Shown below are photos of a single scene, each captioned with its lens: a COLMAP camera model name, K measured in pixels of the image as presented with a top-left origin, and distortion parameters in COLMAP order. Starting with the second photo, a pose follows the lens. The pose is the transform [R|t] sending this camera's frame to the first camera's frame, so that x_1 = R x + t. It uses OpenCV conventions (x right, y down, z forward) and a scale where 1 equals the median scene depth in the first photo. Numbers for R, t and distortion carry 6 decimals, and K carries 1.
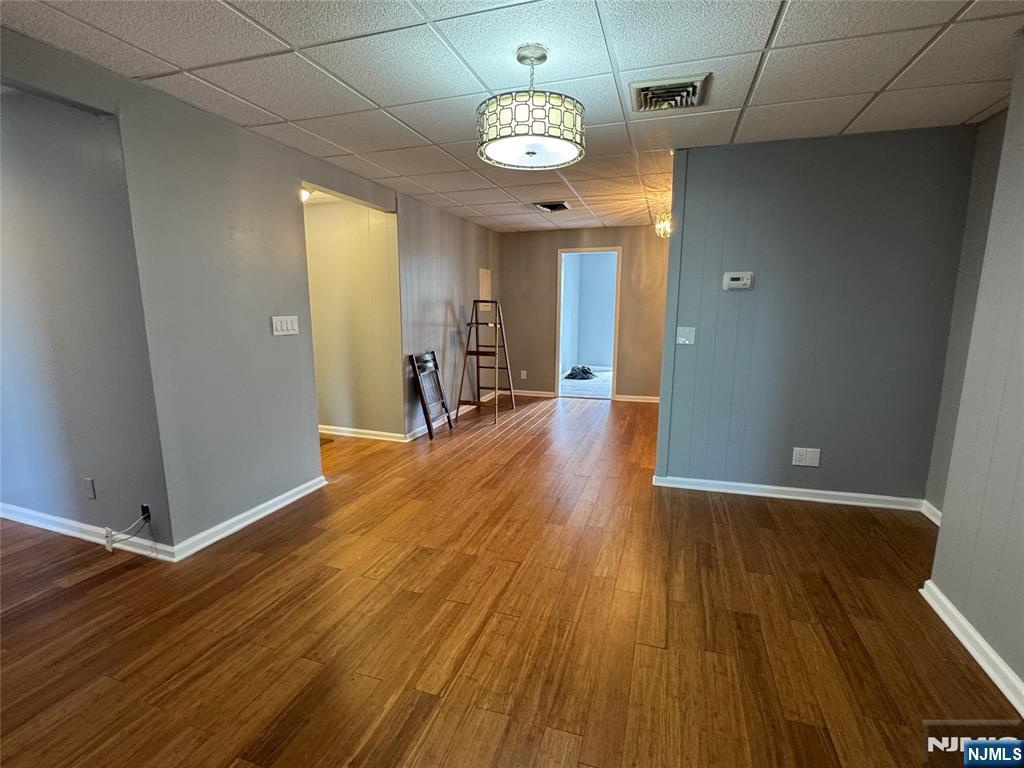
lens RADIAL K [[472.8, 0, 519.0], [0, 472.8, 379.6], [0, 0, 1]] dist [-0.003938, 0.001295]
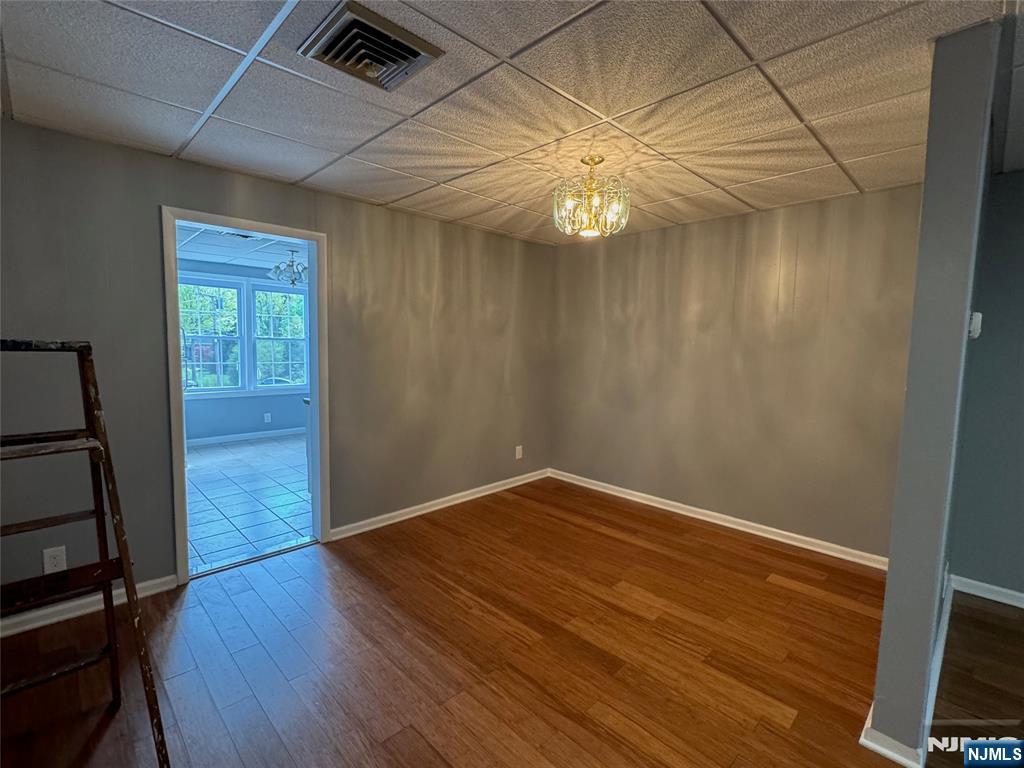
lens RADIAL K [[472.8, 0, 516.8], [0, 472.8, 386.1], [0, 0, 1]] dist [-0.003938, 0.001295]
pose [[0.456900, -0.072568, 0.886553, -0.354892], [0.123558, 0.992182, 0.017537, -0.266873], [-0.880895, 0.101528, 0.462294, 1.547393]]
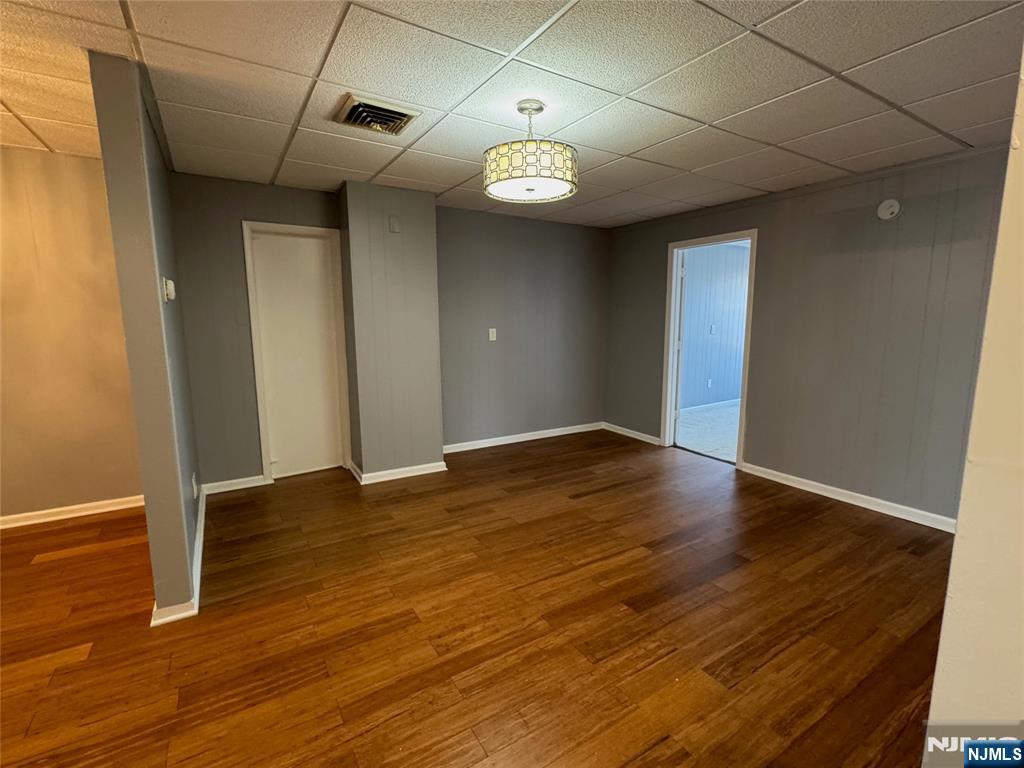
lens RADIAL K [[472.8, 0, 520.0], [0, 472.8, 387.0], [0, 0, 1]] dist [-0.003938, 0.001295]
pose [[-0.768641, -0.097126, 0.632264, -0.567050], [0.100437, 0.957822, 0.269238, -0.259189], [-0.631747, 0.270450, -0.726466, 1.558671]]
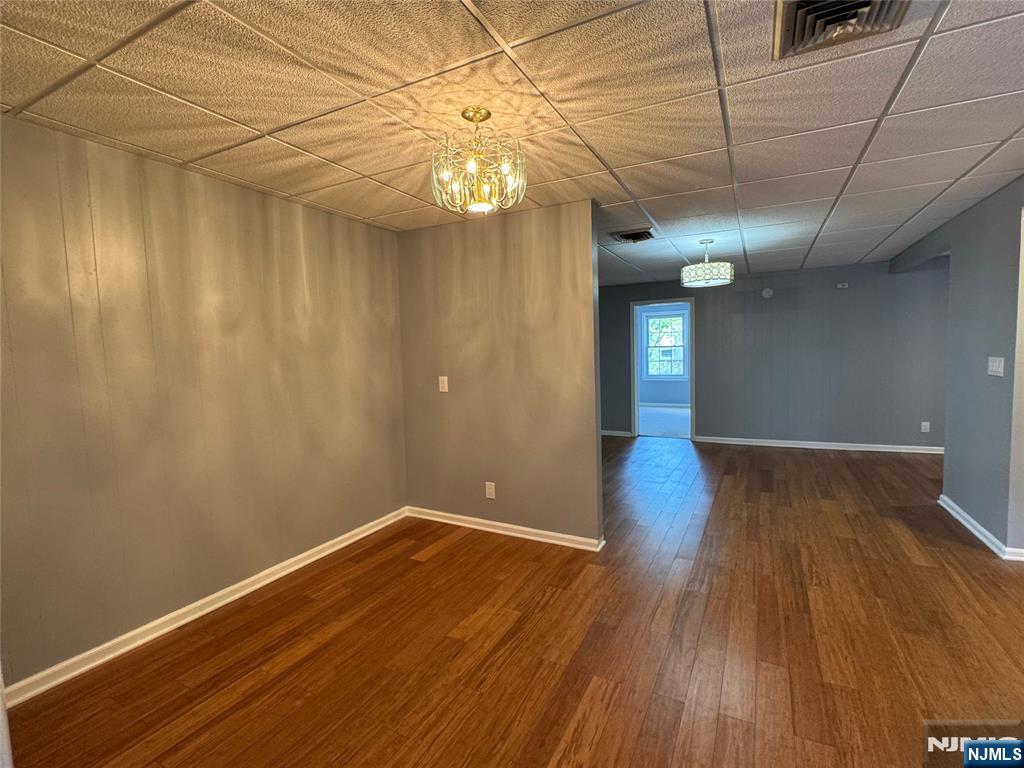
lens RADIAL K [[472.8, 0, 520.6], [0, 472.8, 387.6], [0, 0, 1]] dist [-0.003938, 0.001295]
pose [[-0.987273, 0.012555, 0.158536, 0.420178], [0.049690, 0.971323, 0.232515, -0.435789], [-0.151070, 0.237433, -0.959585, 2.634385]]
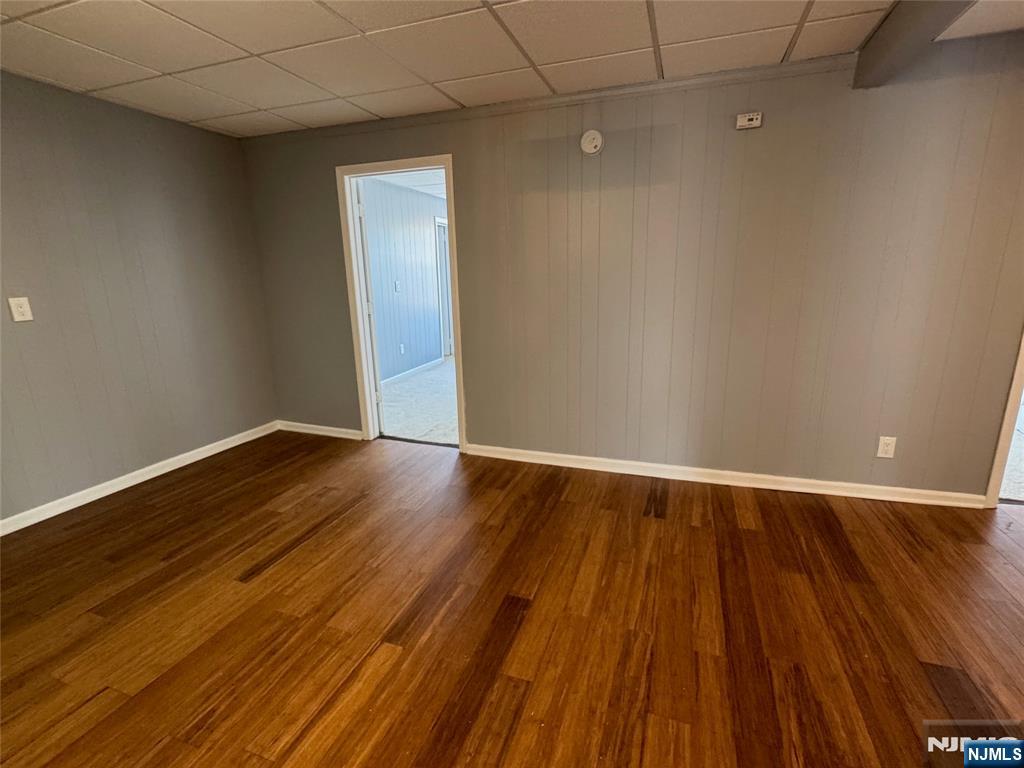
lens RADIAL K [[472.8, 0, 520.8], [0, 472.8, 385.3], [0, 0, 1]] dist [-0.003938, 0.001295]
pose [[-0.999756, 0.007517, 0.020789, -0.335563], [0.015007, 0.921291, 0.388585, -0.183263], [-0.016231, 0.388802, -0.921178, 1.152191]]
